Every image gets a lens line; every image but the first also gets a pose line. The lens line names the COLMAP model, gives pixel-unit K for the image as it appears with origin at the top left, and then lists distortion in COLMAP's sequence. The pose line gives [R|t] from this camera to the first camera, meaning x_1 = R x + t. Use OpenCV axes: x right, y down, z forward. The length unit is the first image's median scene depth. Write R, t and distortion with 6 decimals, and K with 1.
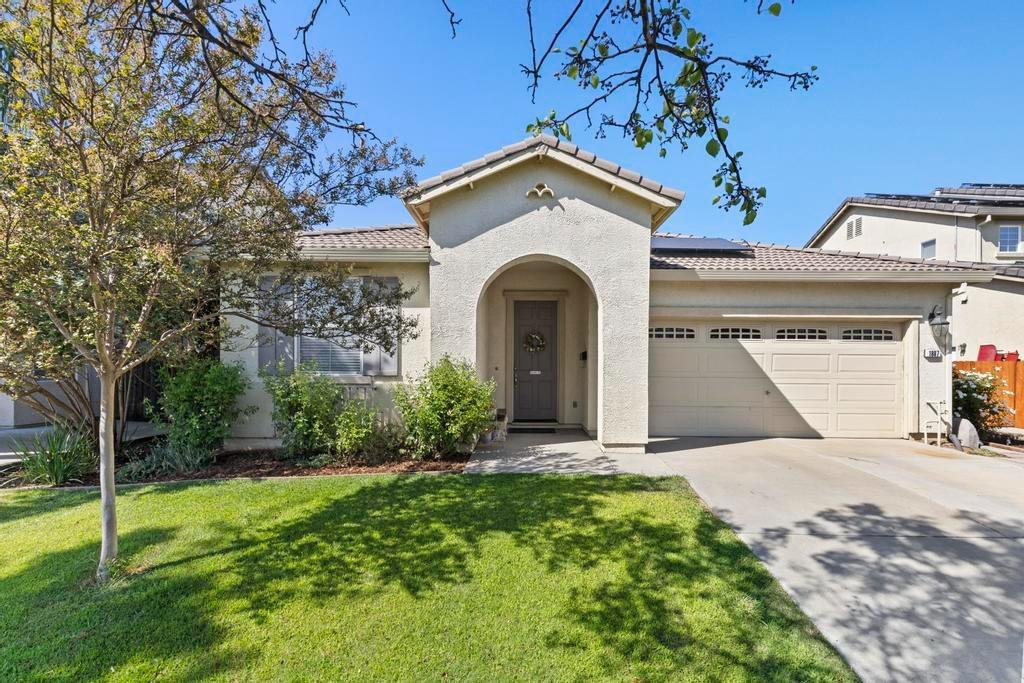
lens RADIAL K [[470.6, 0, 525.1], [0, 470.6, 366.1], [0, 0, 1]] dist [0.000405, 0.000196]
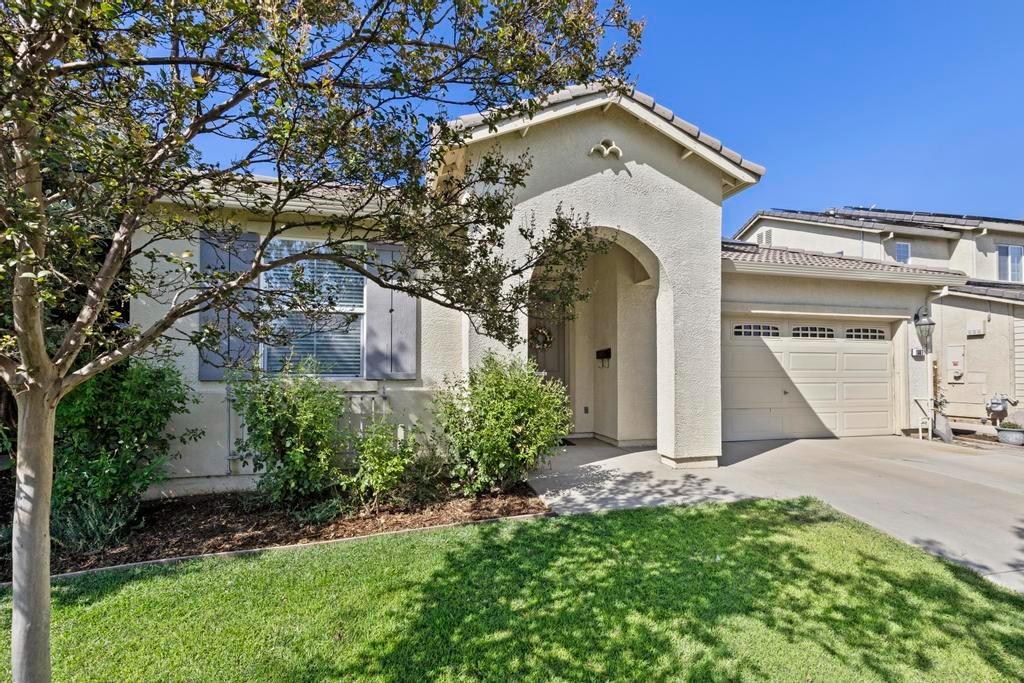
lens RADIAL K [[467.3, 0, 525.0], [0, 467.3, 357.8], [0, 0, 1]] dist [-0.000753, -0.000288]
pose [[0.966255, 0.000944, 0.257586, -0.304747], [0.003845, 0.999829, -0.018086, 0.000660], [-0.257559, 0.018466, 0.966086, 0.263328]]
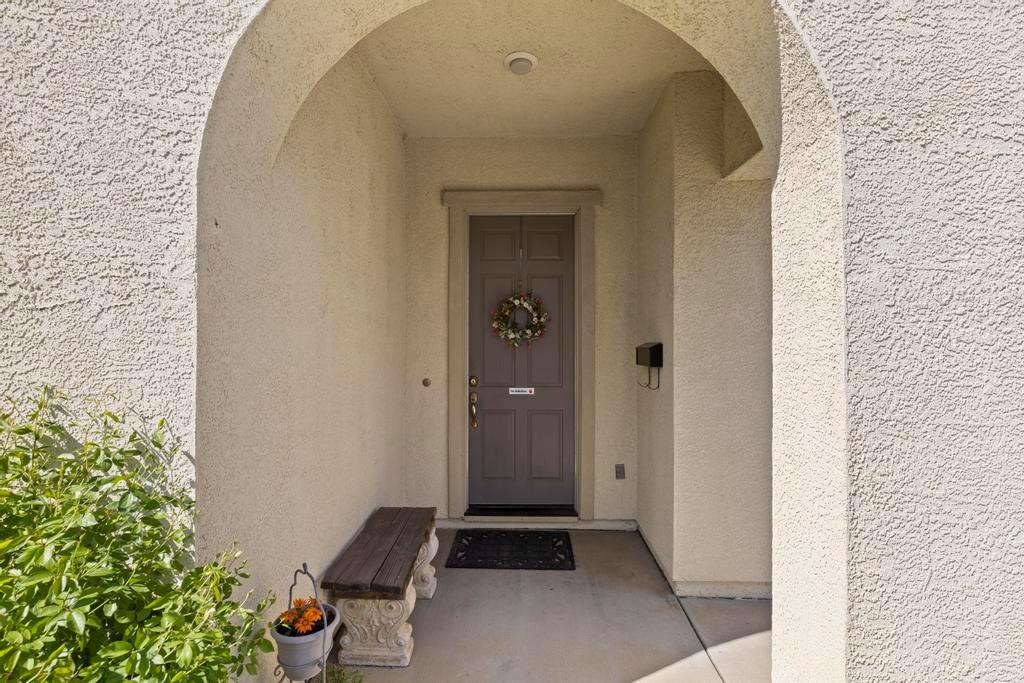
lens RADIAL K [[478.9, 0, 515.4], [0, 478.9, 335.8], [0, 0, 1]] dist [0.001047, 0.000239]
pose [[0.999858, -0.005013, -0.016113, 0.031999], [0.005107, 0.999970, 0.005839, -0.050506], [0.016084, -0.005920, 0.999853, 0.797211]]
